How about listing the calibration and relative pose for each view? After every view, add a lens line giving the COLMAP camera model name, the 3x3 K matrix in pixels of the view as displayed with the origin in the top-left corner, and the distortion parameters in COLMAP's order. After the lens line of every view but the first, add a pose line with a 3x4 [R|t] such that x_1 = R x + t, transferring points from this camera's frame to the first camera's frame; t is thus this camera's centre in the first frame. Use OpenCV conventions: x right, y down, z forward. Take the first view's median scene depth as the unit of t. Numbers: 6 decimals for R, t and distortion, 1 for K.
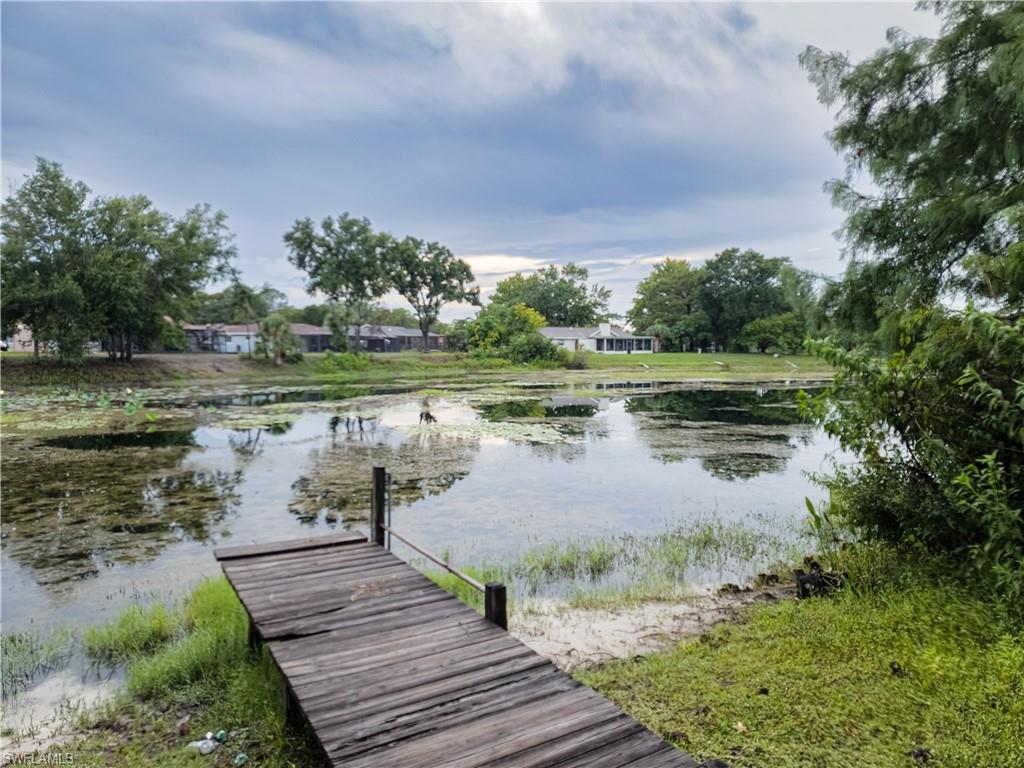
lens RADIAL K [[705.7, 0, 517.0], [0, 705.7, 385.3], [0, 0, 1]] dist [0.029448, -0.002269]
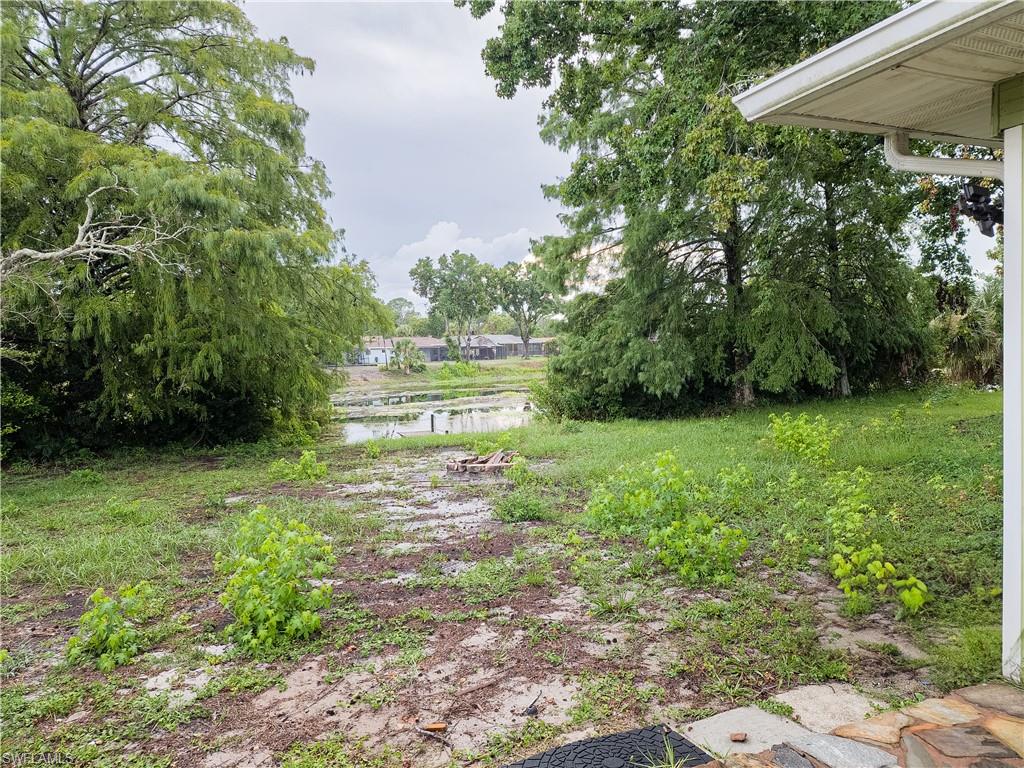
lens RADIAL K [[705.7, 0, 509.8], [0, 705.7, 382.0], [0, 0, 1]] dist [0.029448, -0.002269]
pose [[0.983401, -0.021768, -0.180137, 0.069857], [0.021266, 0.999763, -0.004713, -0.003403], [0.180197, 0.000804, 0.983630, -0.209190]]
